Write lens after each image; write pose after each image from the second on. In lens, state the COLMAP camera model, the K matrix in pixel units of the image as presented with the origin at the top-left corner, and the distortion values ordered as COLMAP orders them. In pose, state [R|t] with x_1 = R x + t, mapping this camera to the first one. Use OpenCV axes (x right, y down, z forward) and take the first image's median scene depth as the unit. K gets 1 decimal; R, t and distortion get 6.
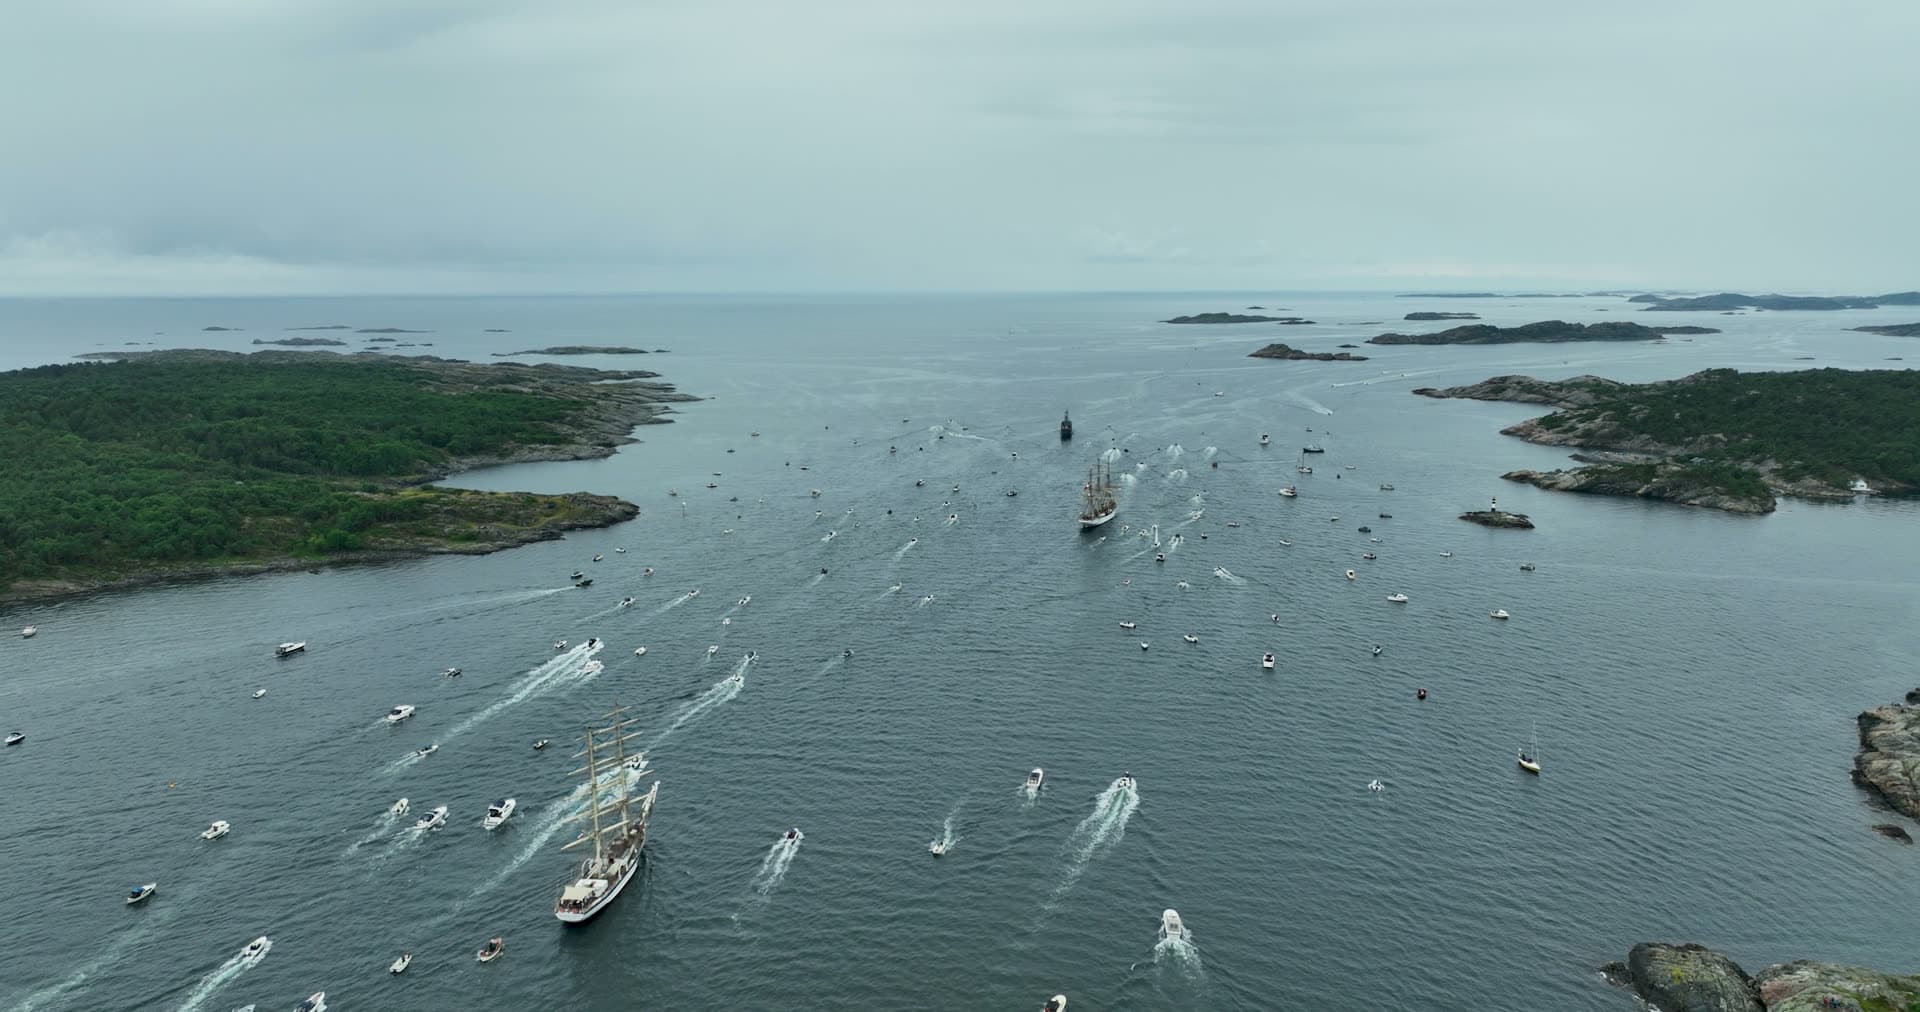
lens RADIAL K [[1344.8, 0, 960.0], [0, 1344.8, 506.0], [0, 0, 1]] dist [0.003913, 0.008417]
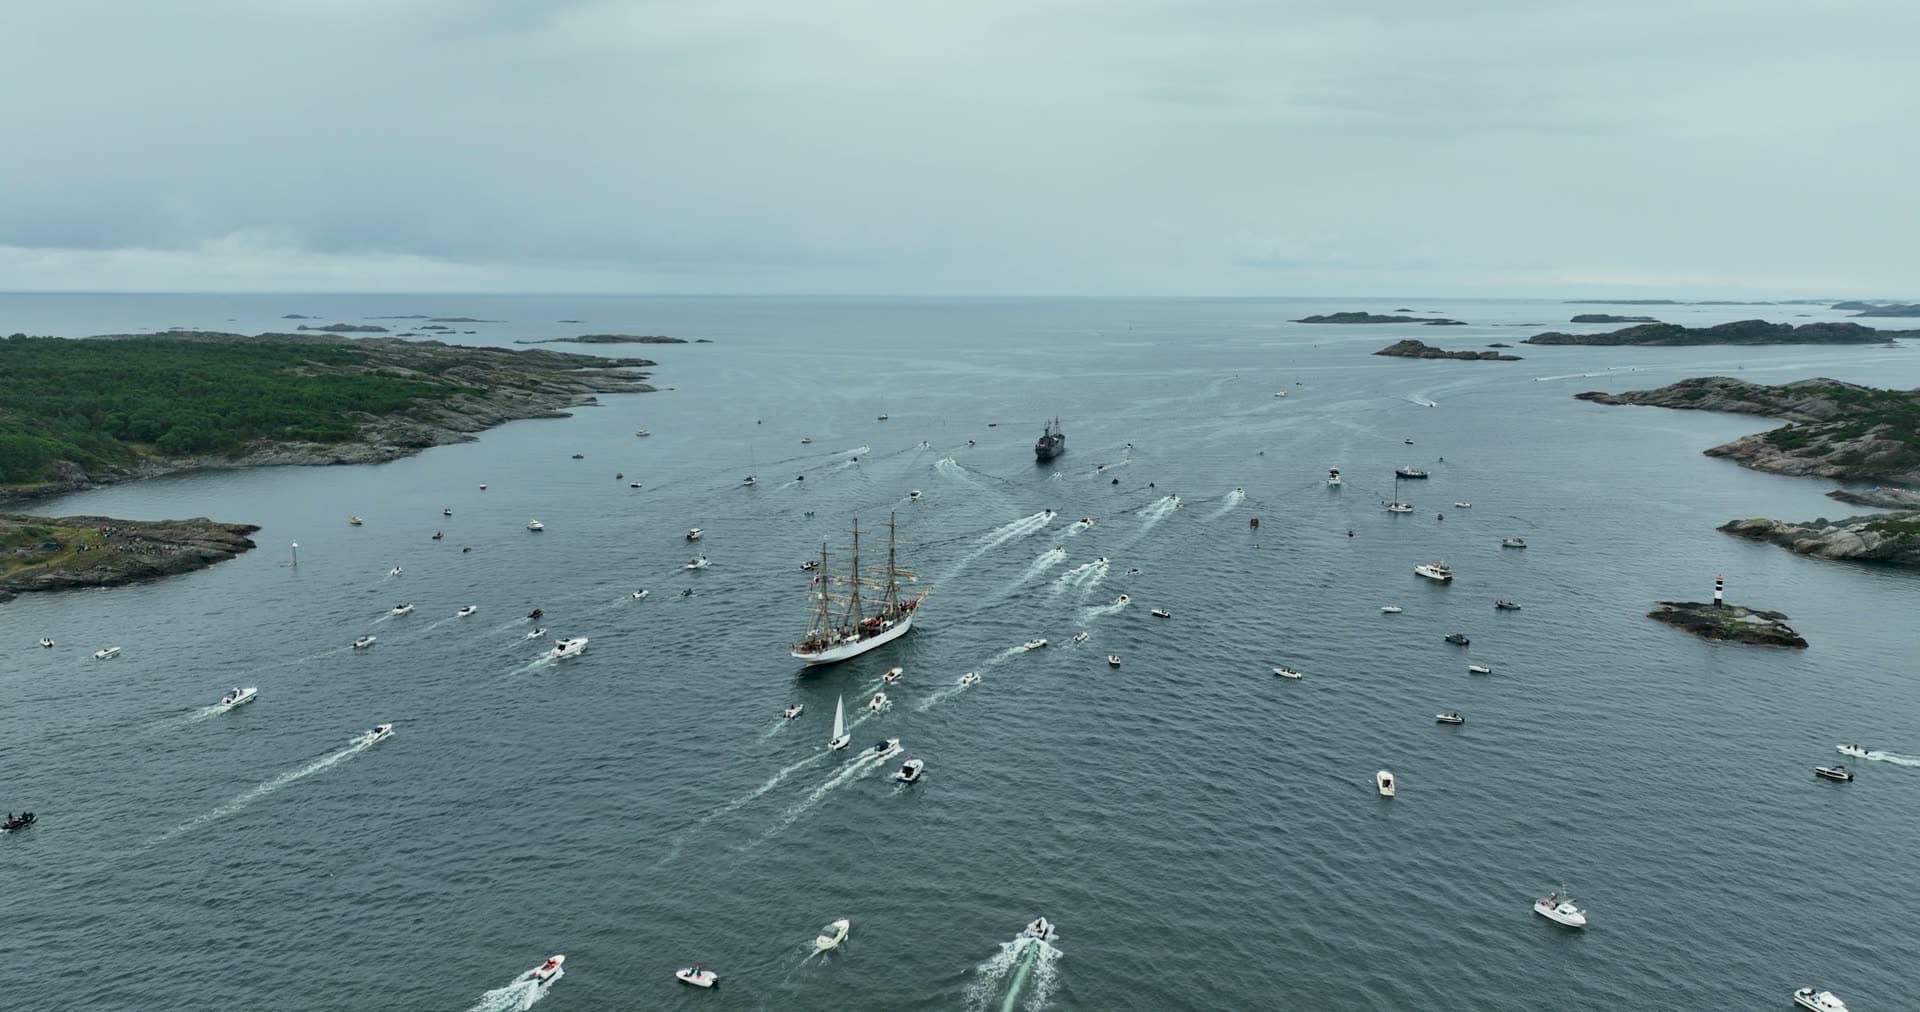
lens RADIAL K [[1344.8, 0, 960.0], [0, 1344.8, 506.0], [0, 0, 1]] dist [0.003913, 0.008417]
pose [[0.994123, 0.025297, -0.105257, 0.075795], [-0.025693, 0.999667, -0.002411, -0.012670], [0.105161, 0.005101, 0.994442, 0.215949]]
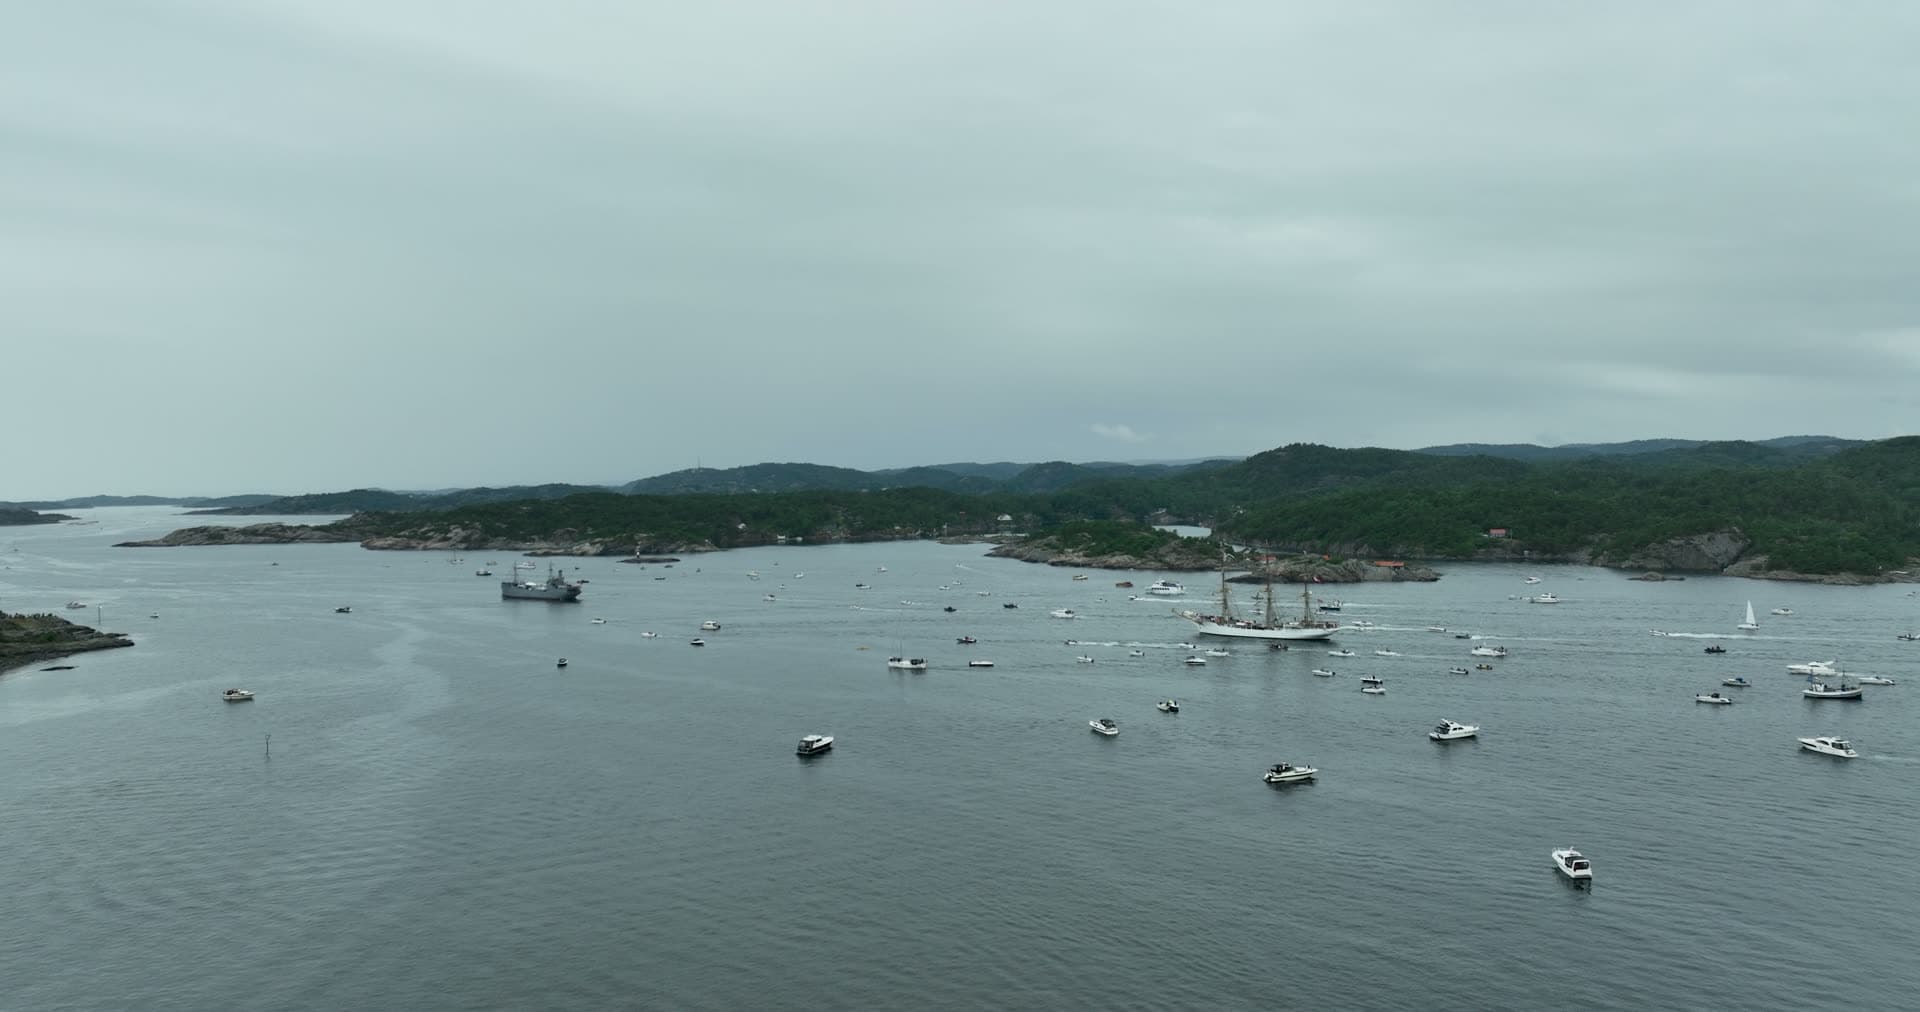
lens RADIAL K [[1344.8, 0, 960.0], [0, 1344.8, 506.0], [0, 0, 1]] dist [0.003913, 0.008417]
pose [[0.323955, -0.019935, 0.945863, -0.419357], [0.170793, 0.984584, -0.037745, 0.031092], [-0.930529, 0.173774, 0.322365, 0.098940]]
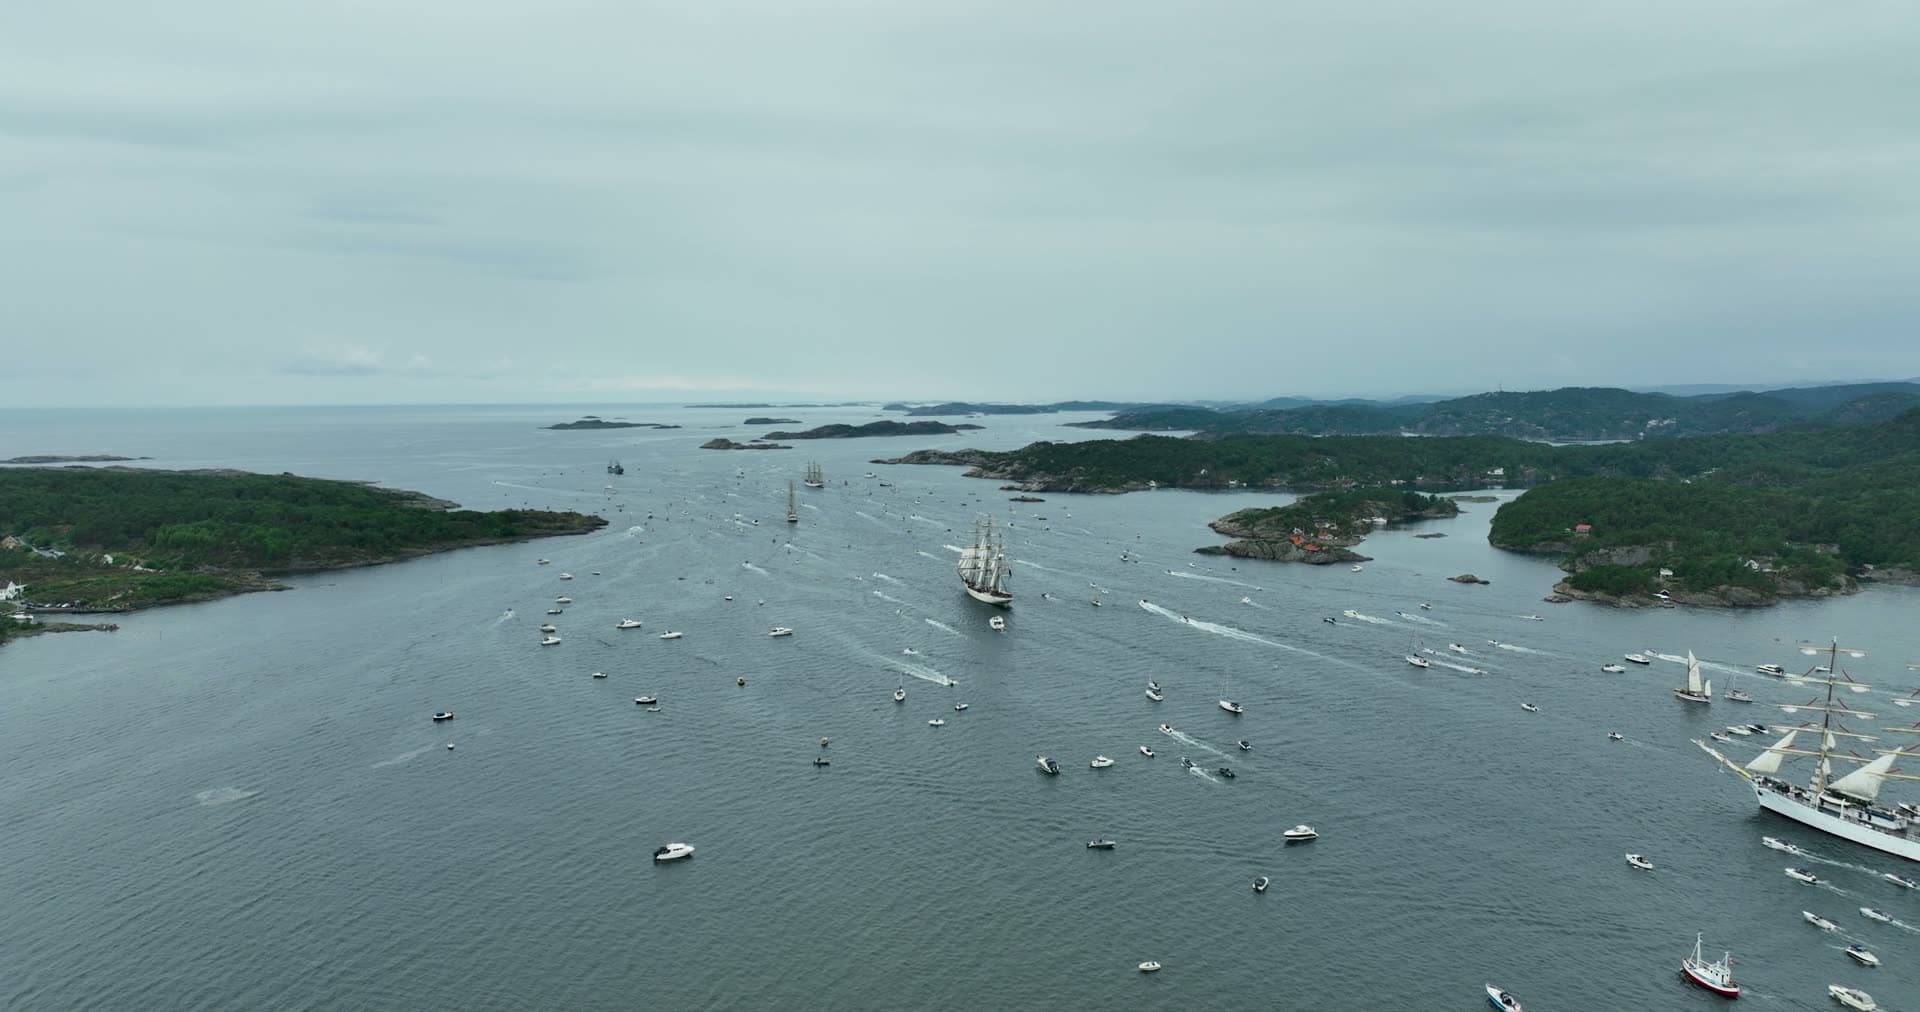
lens RADIAL K [[1344.8, 0, 960.0], [0, 1344.8, 506.0], [0, 0, 1]] dist [0.003913, 0.008417]
pose [[0.859215, -0.043918, 0.509726, -0.361219], [0.085872, 0.994554, -0.059058, 0.064414], [-0.504357, 0.094514, 0.858307, -0.353527]]
